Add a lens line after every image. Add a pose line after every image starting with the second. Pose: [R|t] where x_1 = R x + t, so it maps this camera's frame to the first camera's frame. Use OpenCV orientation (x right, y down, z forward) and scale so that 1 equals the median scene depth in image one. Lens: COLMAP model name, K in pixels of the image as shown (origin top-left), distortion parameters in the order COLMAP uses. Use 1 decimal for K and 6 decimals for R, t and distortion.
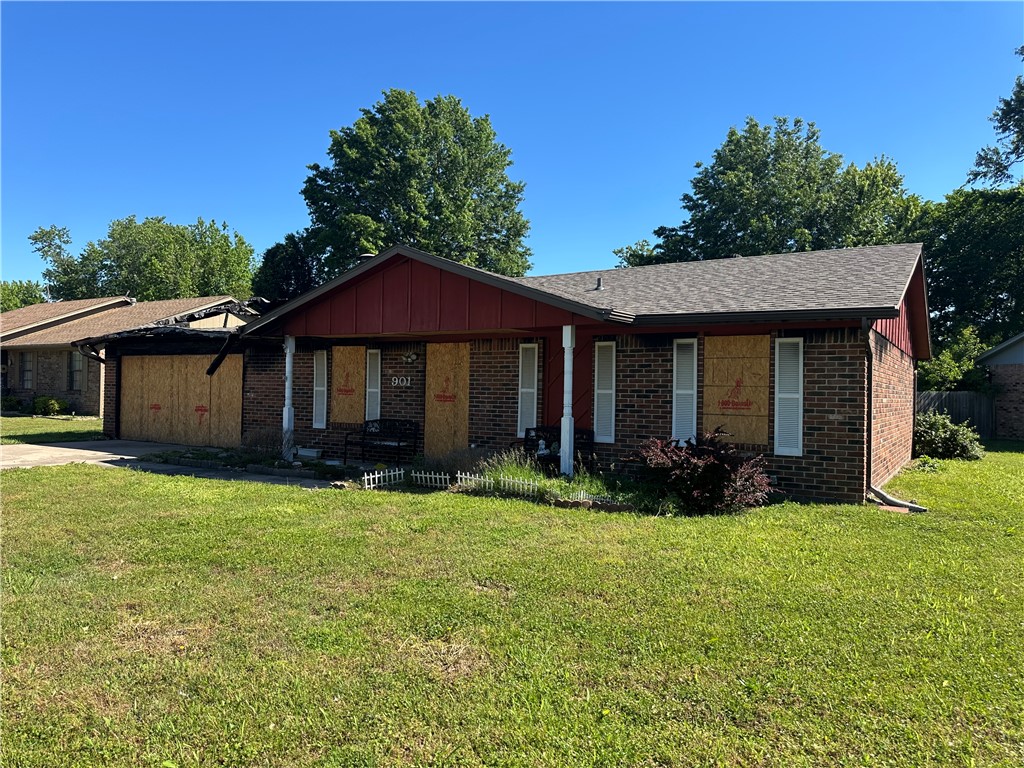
lens RADIAL K [[730.9, 0, 512.4], [0, 730.9, 386.0], [0, 0, 1]] dist [0.052510, -0.001490]
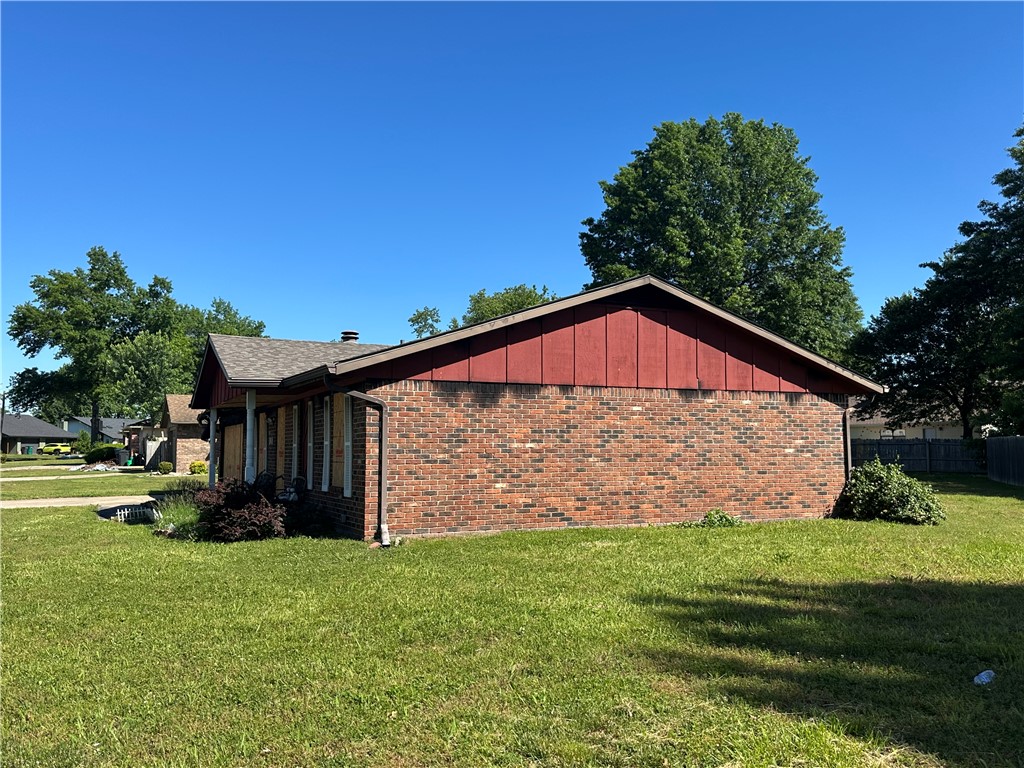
lens RADIAL K [[853.8, 0, 513.2], [0, 853.8, 383.9], [0, 0, 1]] dist [0.083469, 0.000632]
pose [[0.823136, -0.064641, -0.564153, 0.303976], [0.025919, 0.996741, -0.076390, 0.005436], [0.567252, 0.048257, 0.822129, 0.009349]]
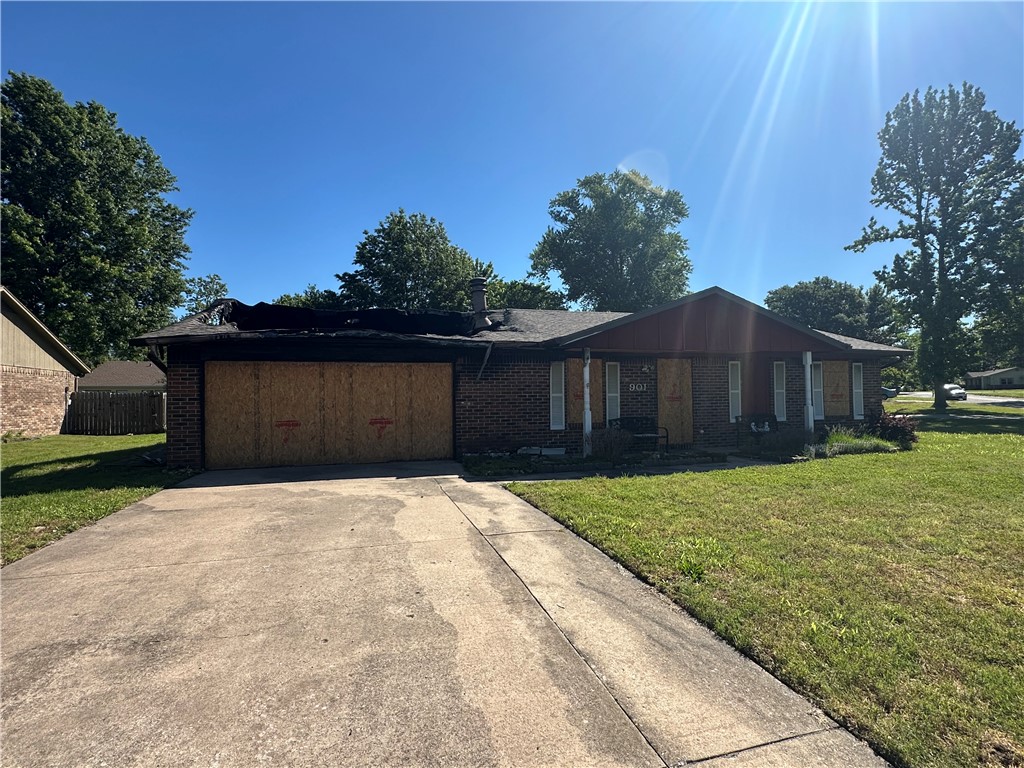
lens RADIAL K [[511.6, 0, 514.1], [0, 511.6, 384.8], [0, 0, 1]] dist [-0.001415, -0.000490]
pose [[0.663896, -0.007667, 0.747785, -0.264353], [0.019168, 0.999793, -0.006767, -0.002376], [-0.747579, 0.018826, 0.663906, 0.152767]]
